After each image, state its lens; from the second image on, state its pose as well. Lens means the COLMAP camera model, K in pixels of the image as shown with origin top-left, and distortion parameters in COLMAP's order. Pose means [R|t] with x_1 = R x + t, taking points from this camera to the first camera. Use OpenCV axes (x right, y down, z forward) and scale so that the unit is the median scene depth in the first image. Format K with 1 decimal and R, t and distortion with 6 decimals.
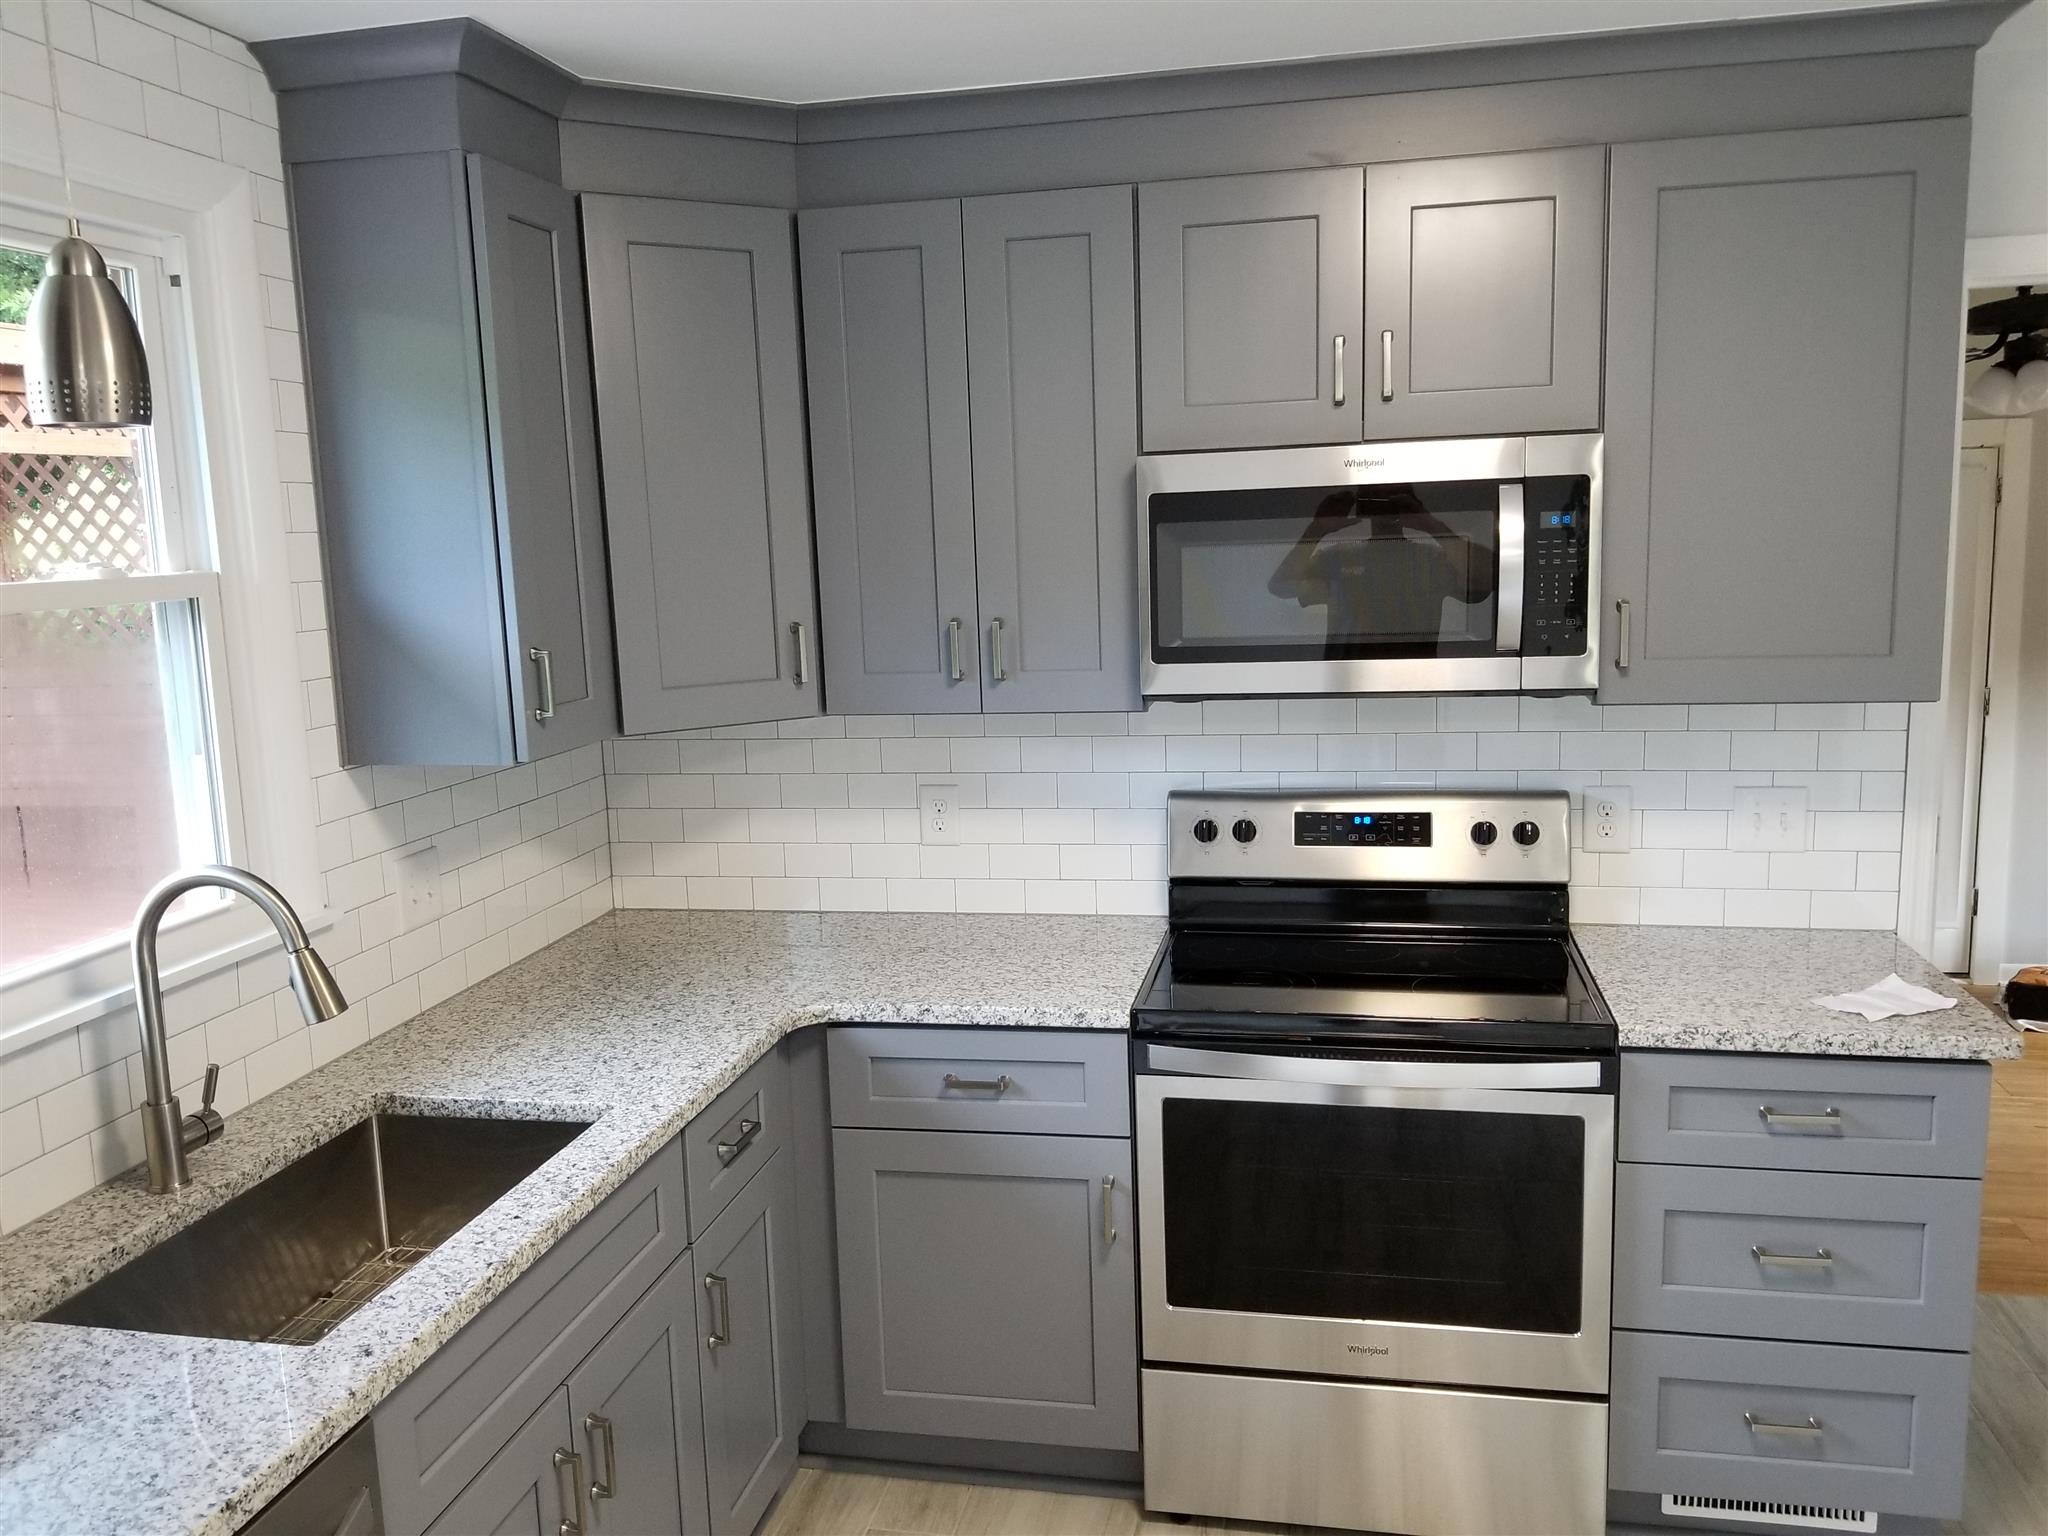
lens RADIAL K [[1600.4, 0, 1020.7], [0, 1600.4, 784.6], [0, 0, 1]] dist [0.090735, -0.154026]
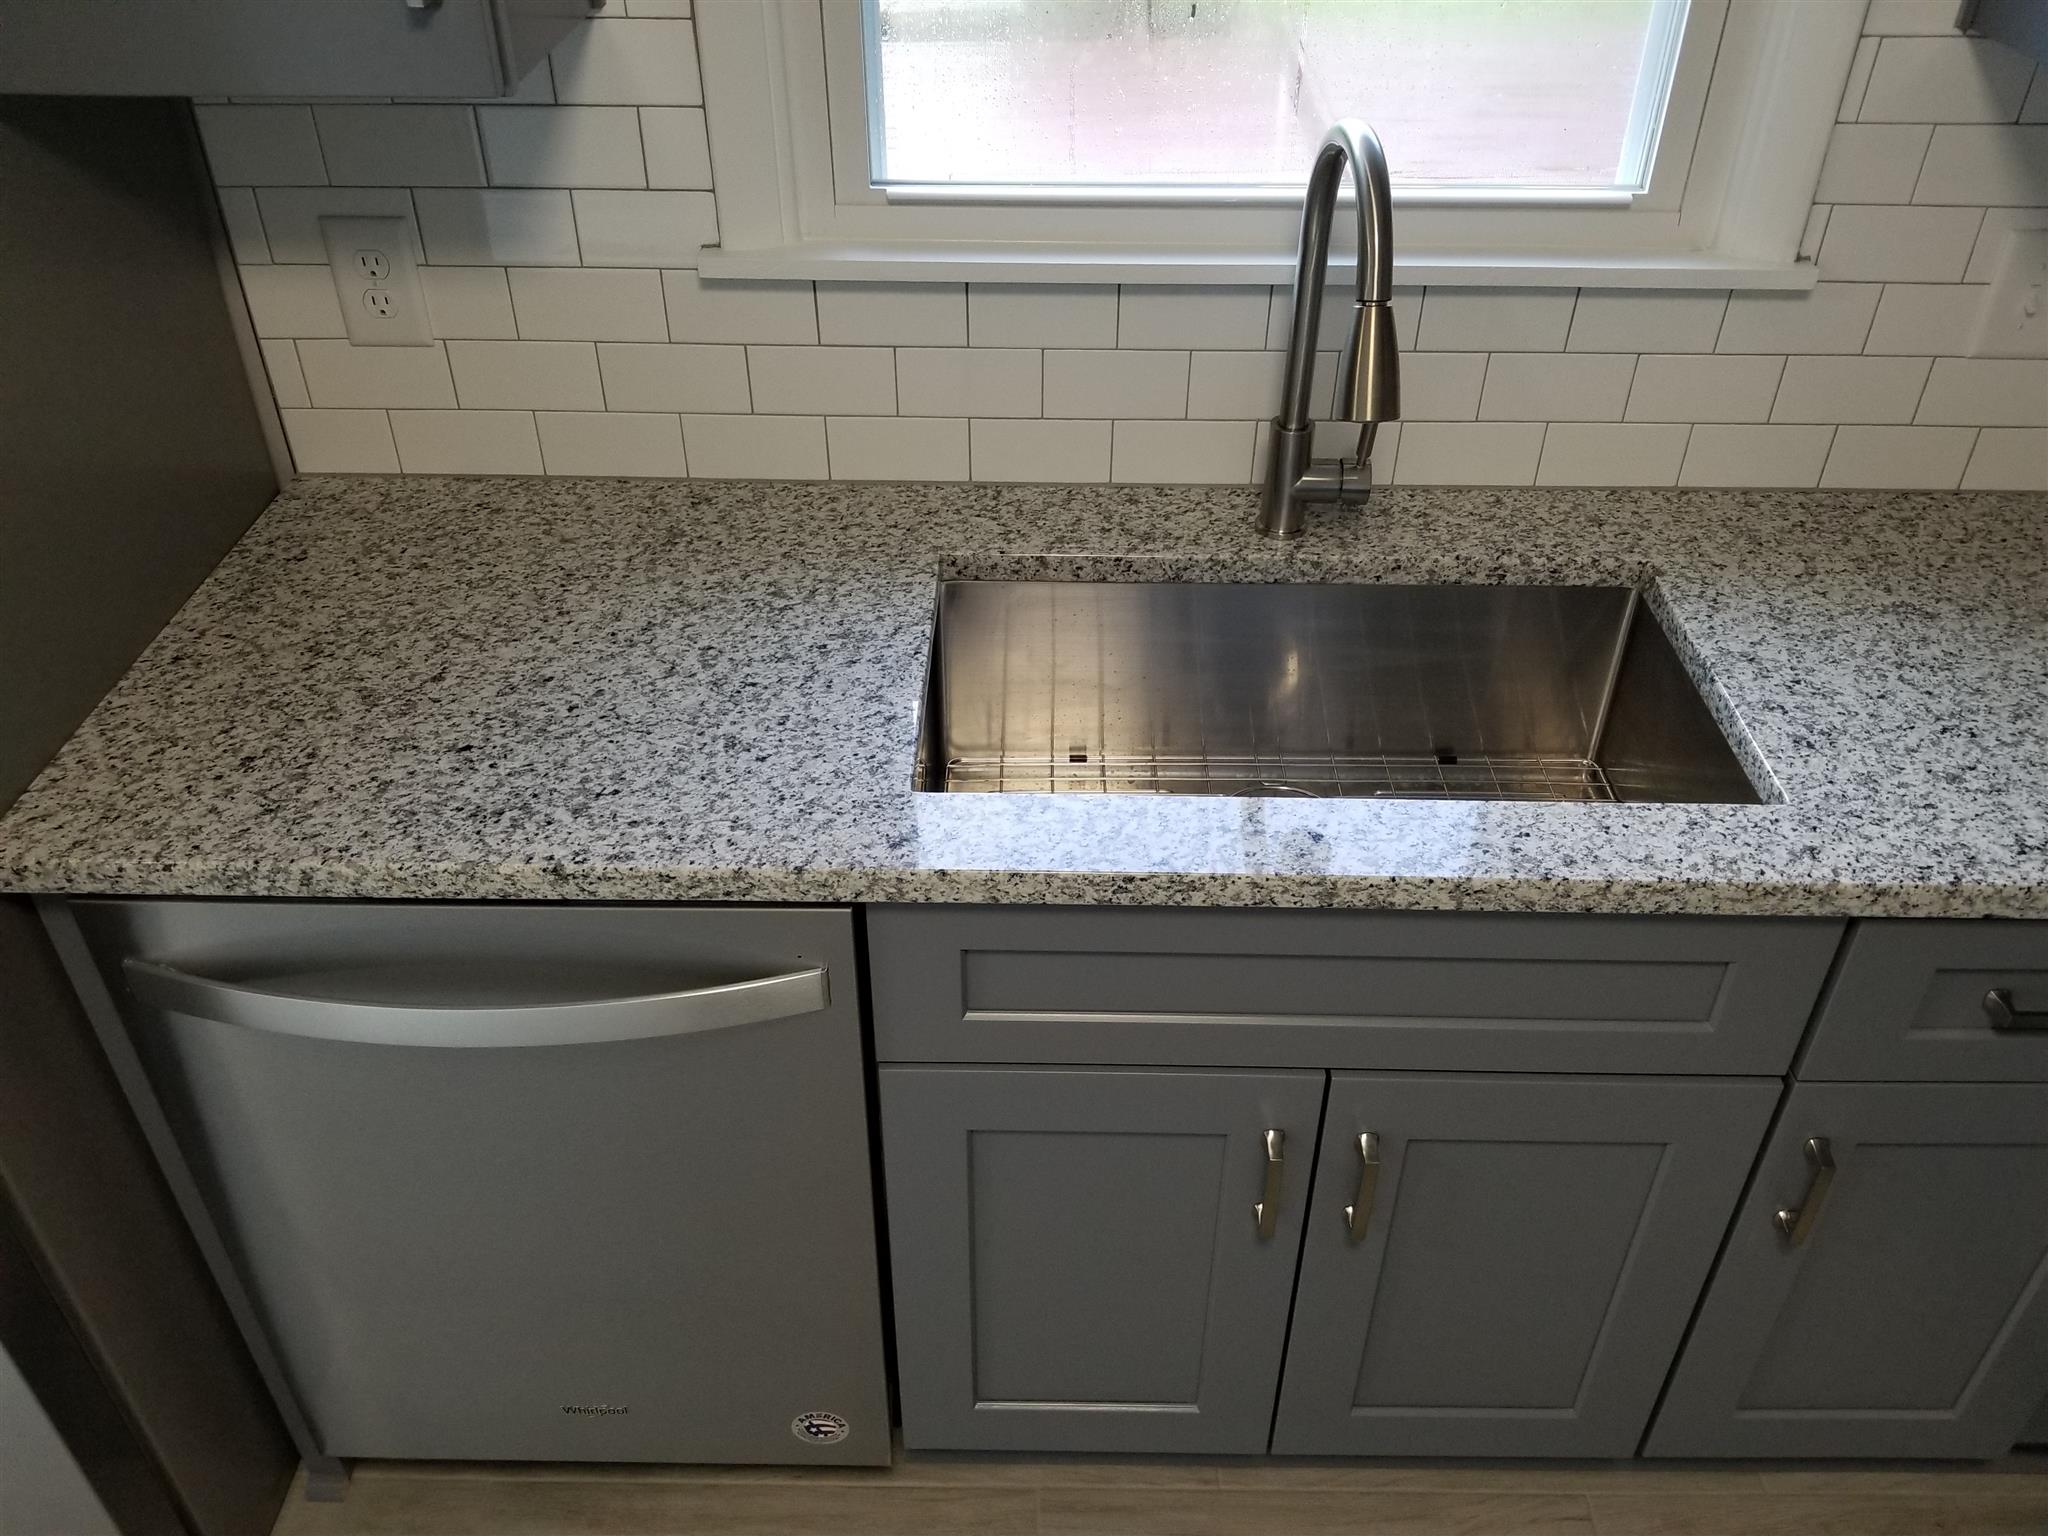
lens RADIAL K [[1600.4, 0, 1024.0], [0, 1600.4, 768.0], [0, 0, 1]] dist [0.091119, -0.148153]
pose [[0.196483, 0.610754, -0.767056, 0.104188], [-0.172517, 0.791635, 0.586134, -0.081578], [0.965211, 0.017165, 0.260908, 0.554403]]
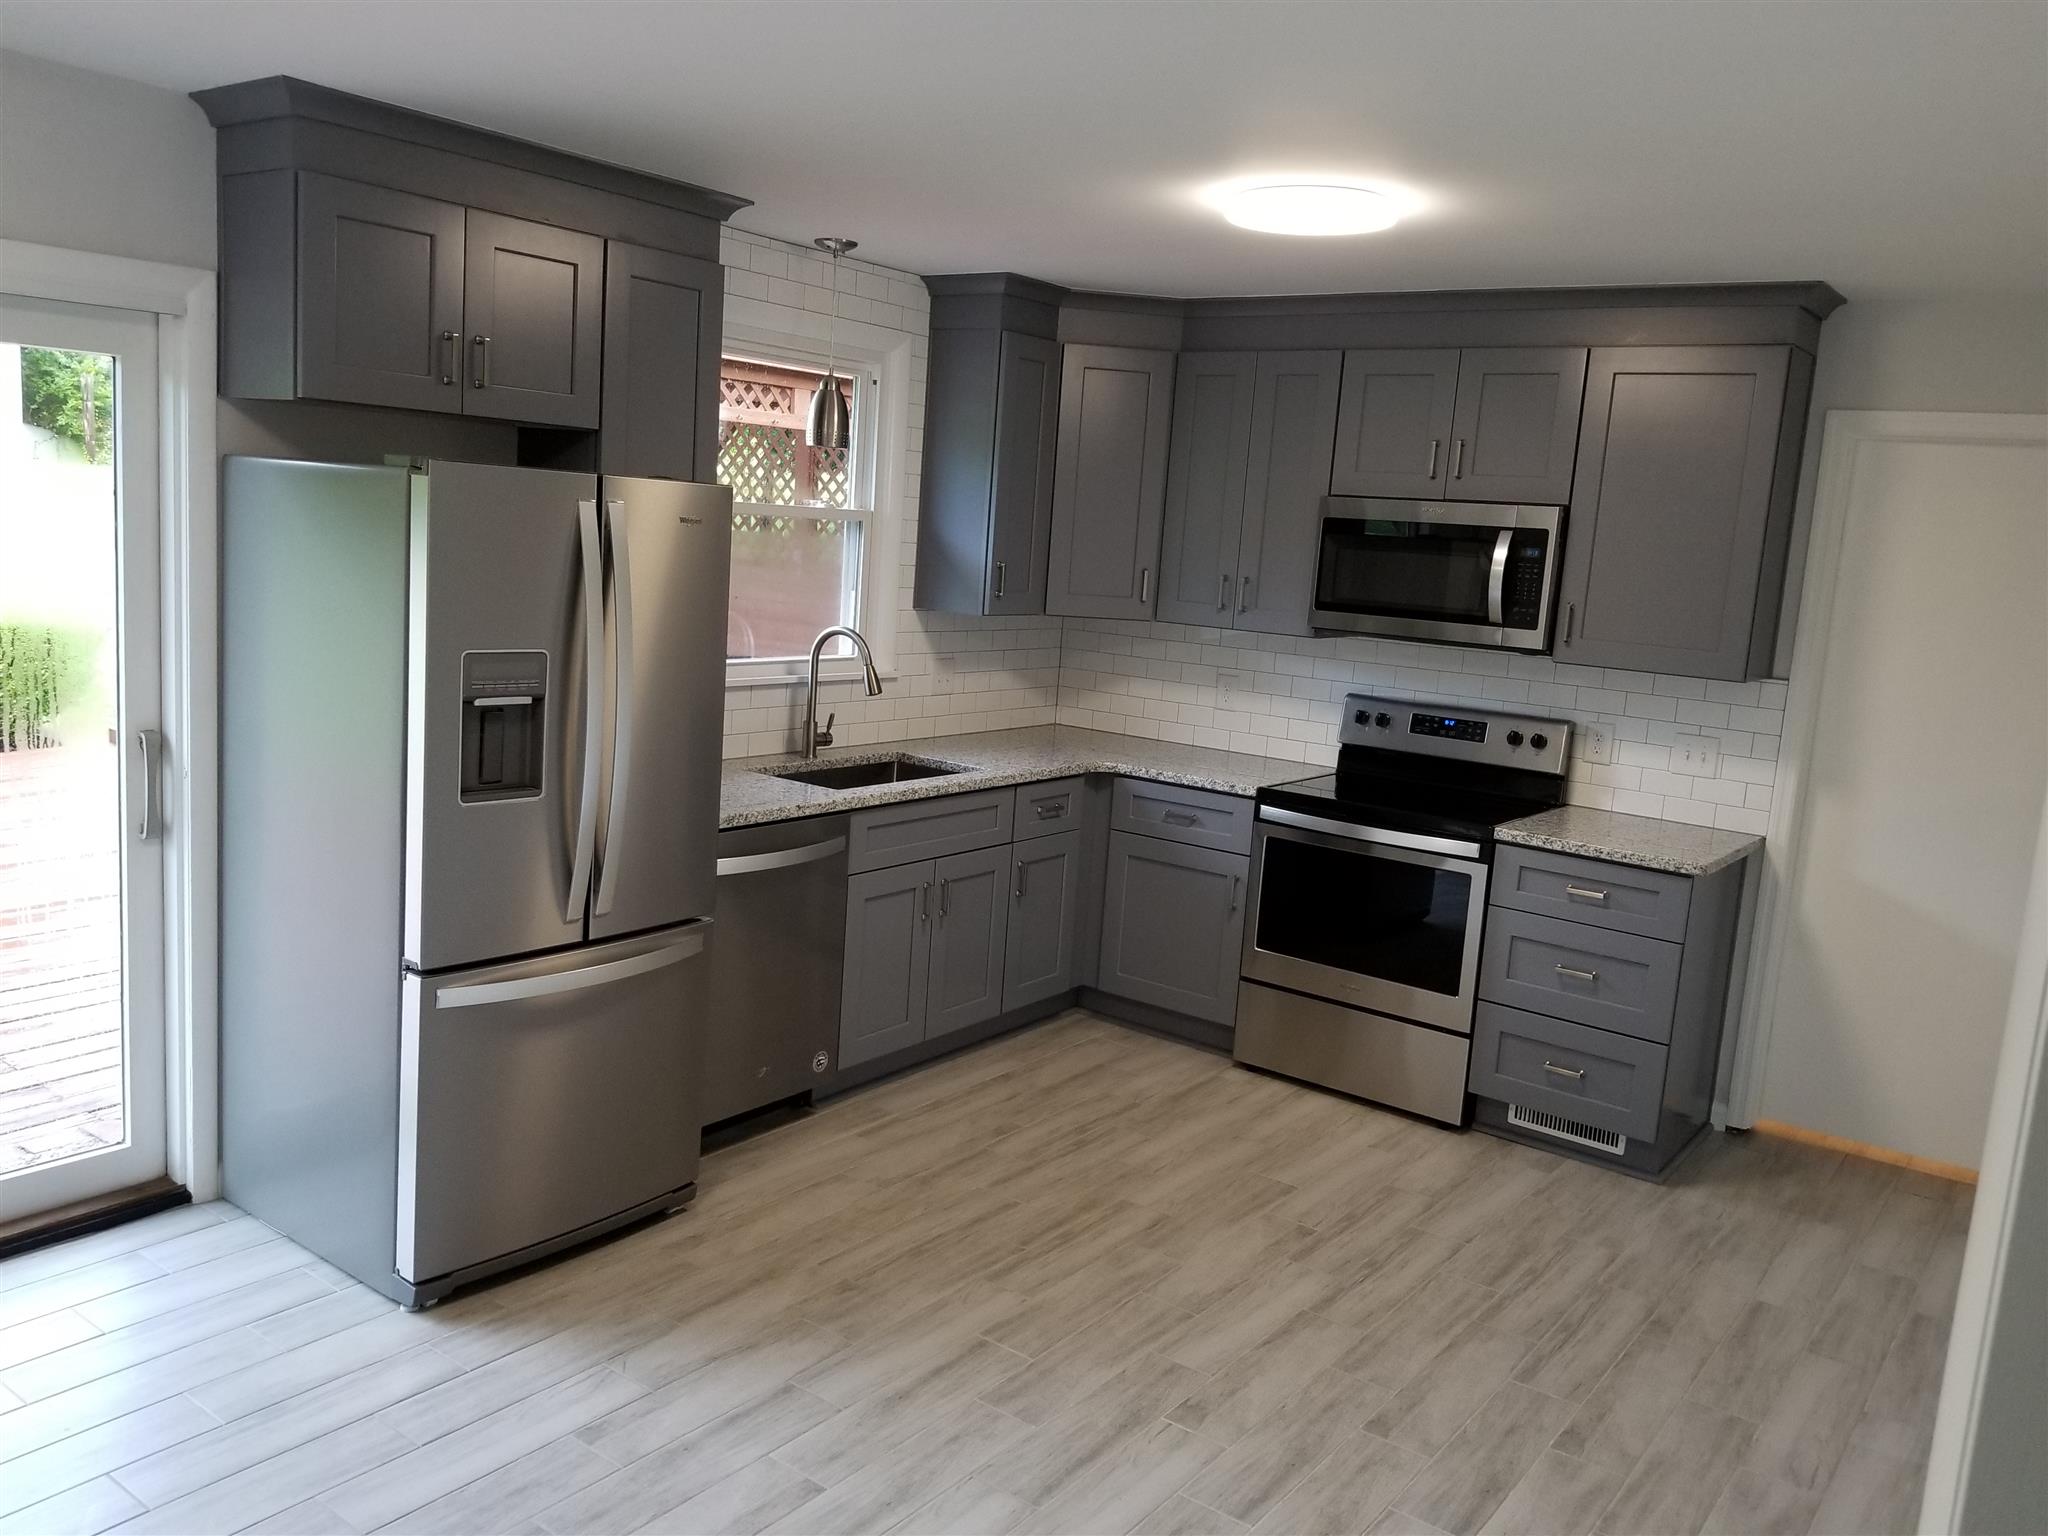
lens RADIAL K [[1600.4, 0, 1020.7], [0, 1600.4, 784.6], [0, 0, 1]] dist [0.090735, -0.154026]
pose [[0.901772, 0.163481, -0.400102, 0.603963], [-0.164184, 0.985885, 0.032785, 0.128221], [0.399814, 0.036126, 0.915884, -0.888198]]
